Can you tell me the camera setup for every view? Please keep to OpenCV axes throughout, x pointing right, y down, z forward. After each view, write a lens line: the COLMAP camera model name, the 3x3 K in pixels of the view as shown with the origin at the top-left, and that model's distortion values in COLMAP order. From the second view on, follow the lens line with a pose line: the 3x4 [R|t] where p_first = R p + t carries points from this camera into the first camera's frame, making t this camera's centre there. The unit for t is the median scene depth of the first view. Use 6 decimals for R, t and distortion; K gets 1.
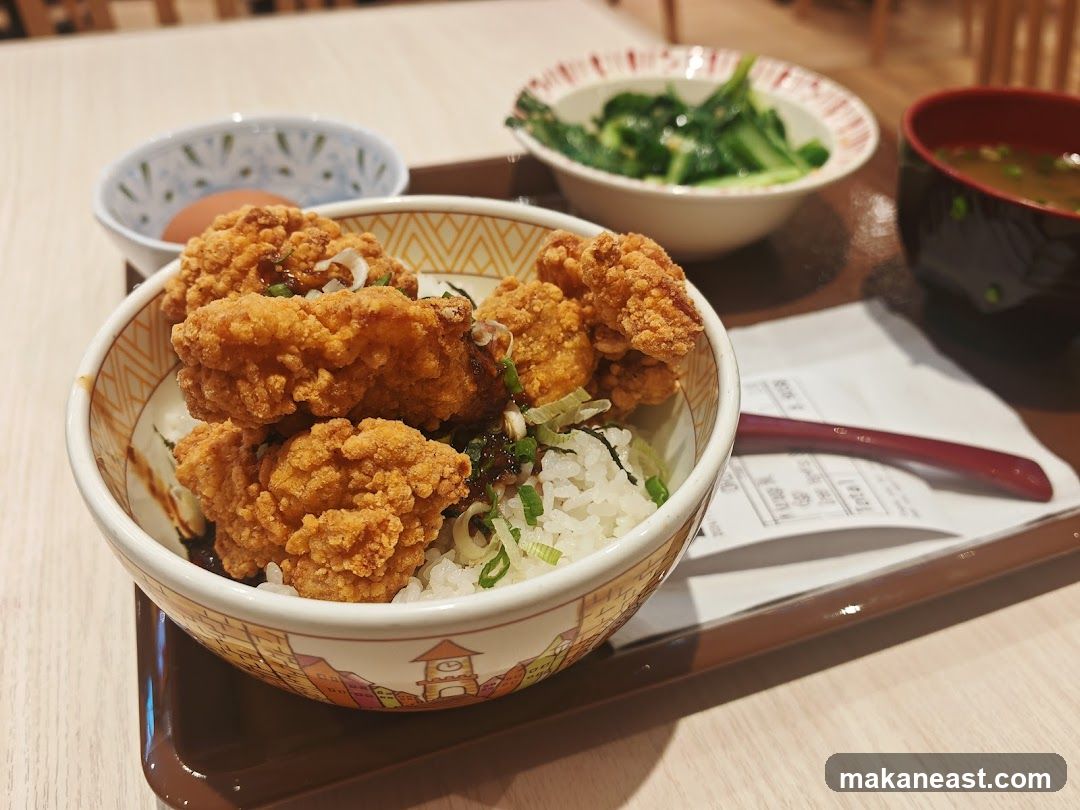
lens RADIAL K [[937.1, 0, 541.7], [0, 937.1, 438.0], [0, 0, 1]] dist [0.100921, -0.304432]
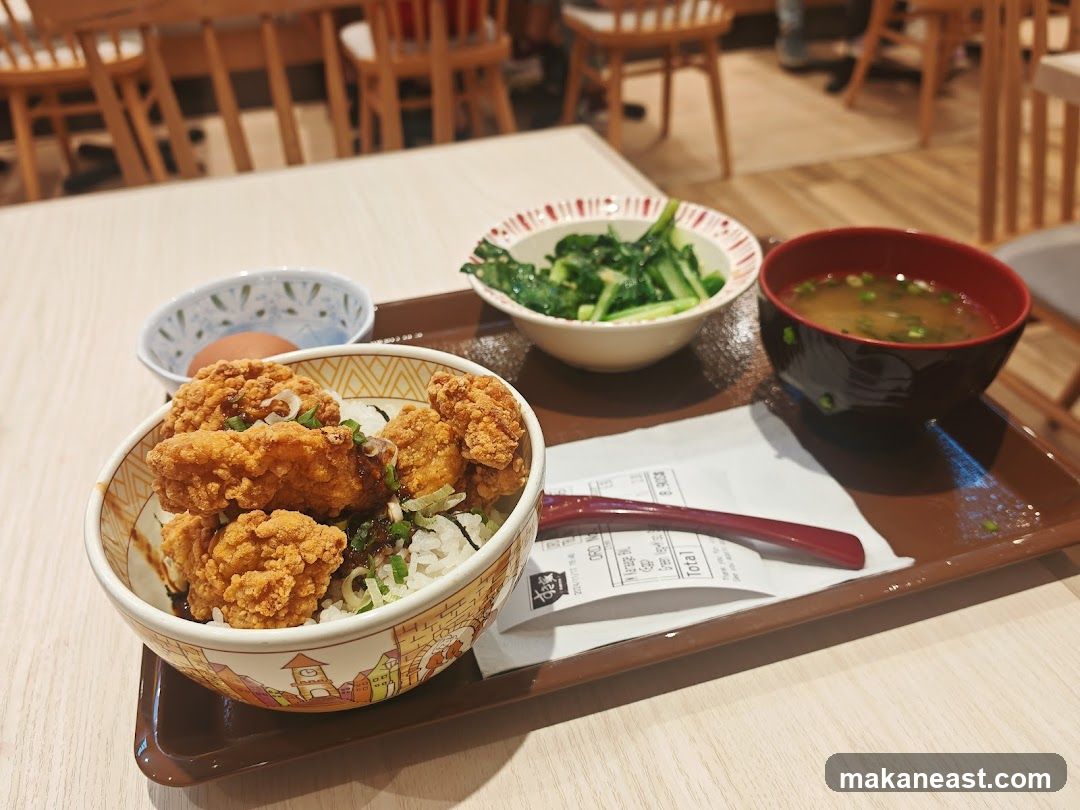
lens RADIAL K [[937.1, 0, 541.7], [0, 937.1, 438.0], [0, 0, 1]] dist [0.100921, -0.304432]
pose [[0.995351, -0.013565, -0.095353, 0.319591], [0.005944, 0.996797, -0.079755, -0.010549], [0.096129, 0.078817, 0.992243, -0.384478]]
